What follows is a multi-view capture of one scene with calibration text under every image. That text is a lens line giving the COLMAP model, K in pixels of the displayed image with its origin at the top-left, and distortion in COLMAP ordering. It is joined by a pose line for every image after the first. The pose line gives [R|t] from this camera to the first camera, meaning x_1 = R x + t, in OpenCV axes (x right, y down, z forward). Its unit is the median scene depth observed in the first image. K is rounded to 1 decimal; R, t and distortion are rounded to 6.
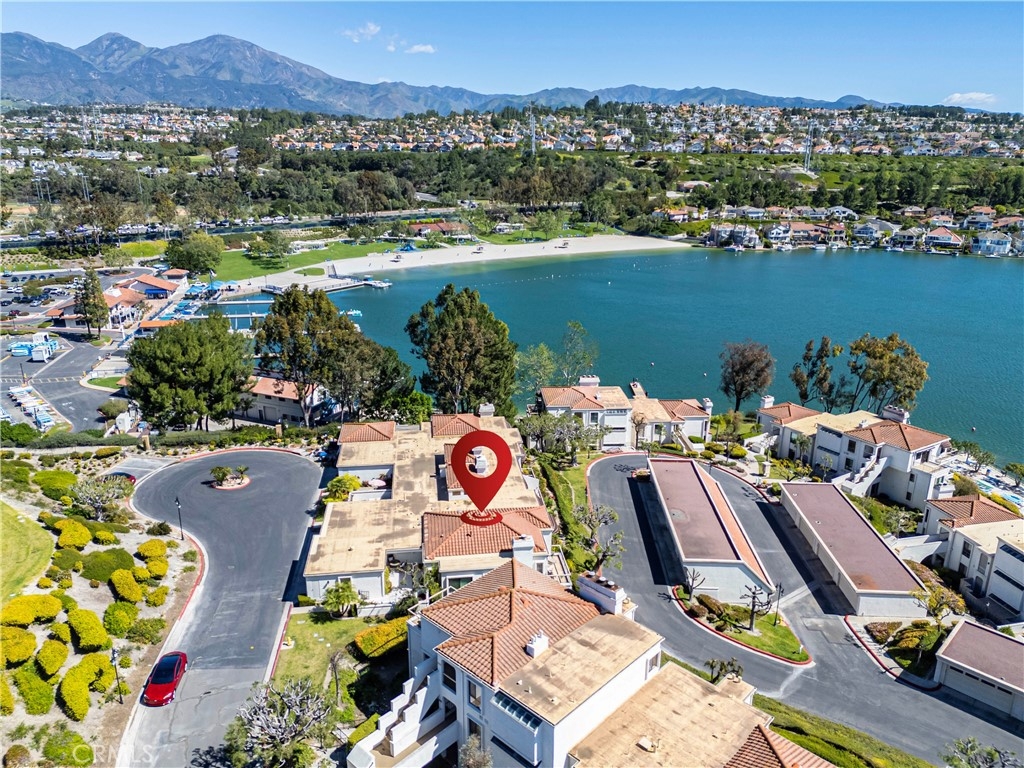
lens RADIAL K [[742.3, 0, 512.0], [0, 742.3, 384.0], [0, 0, 1]] dist [0.088608, -0.093281]
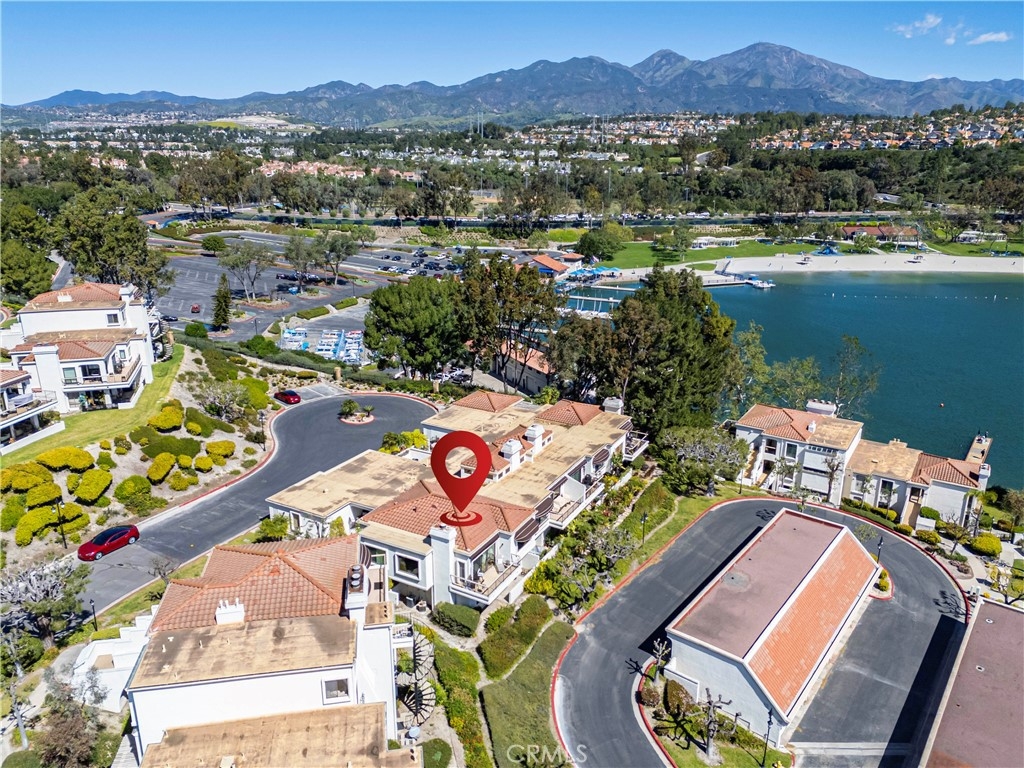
lens RADIAL K [[742.3, 0, 512.0], [0, 742.3, 384.0], [0, 0, 1]] dist [0.088608, -0.093281]
pose [[0.806790, 0.177718, -0.563477, 0.107490], [-0.181240, 0.982153, 0.050266, -0.003500], [0.562354, 0.061570, 0.824601, 0.061400]]
